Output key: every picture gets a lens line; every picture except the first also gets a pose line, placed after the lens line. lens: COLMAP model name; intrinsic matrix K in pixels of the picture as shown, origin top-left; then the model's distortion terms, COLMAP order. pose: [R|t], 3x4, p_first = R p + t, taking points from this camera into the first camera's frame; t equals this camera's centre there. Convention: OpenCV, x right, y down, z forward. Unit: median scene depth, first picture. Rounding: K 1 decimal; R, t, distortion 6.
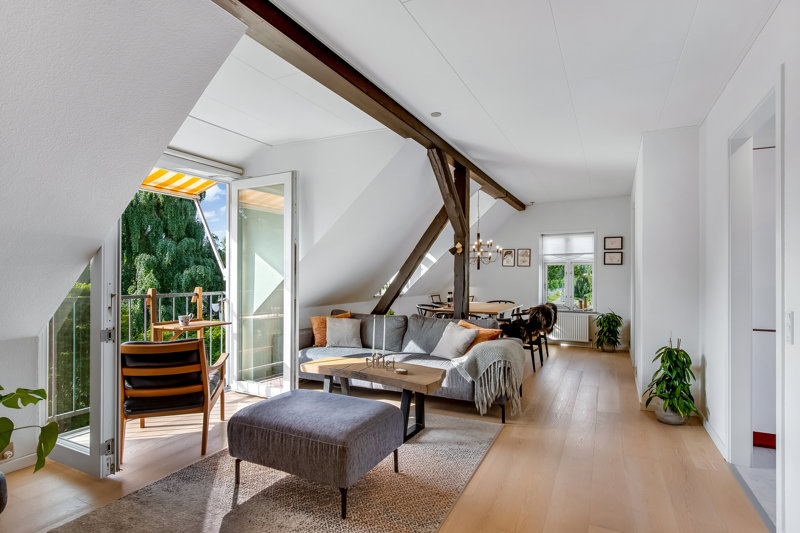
lens RADIAL K [[420.4, 0, 399.8], [0, 420.4, 266.3], [0, 0, 1]] dist [0.000465, -0.000288]
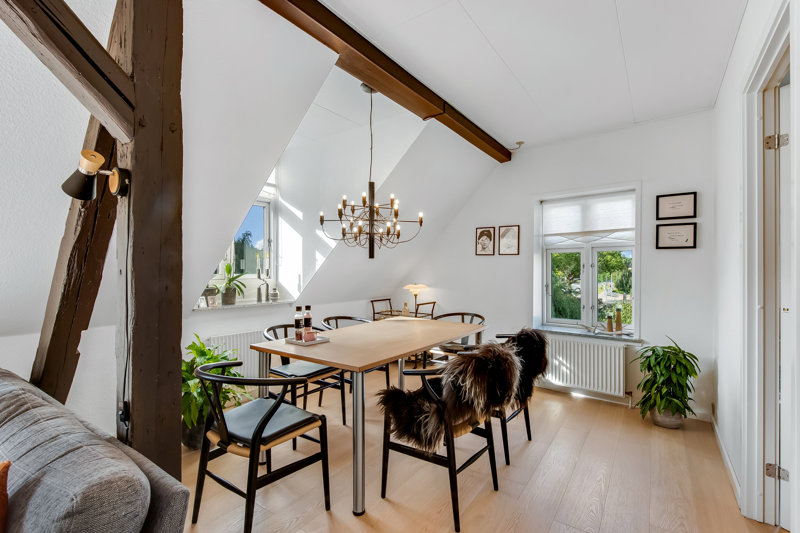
lens RADIAL K [[368.3, 0, 400.4], [0, 368.3, 264.7], [0, 0, 1]] dist [-0.000145, 0.000734]
pose [[0.989538, -0.005657, -0.144164, 0.238286], [0.006673, 0.999956, 0.006560, 0.010657], [0.144120, -0.007453, 0.989532, 0.503473]]
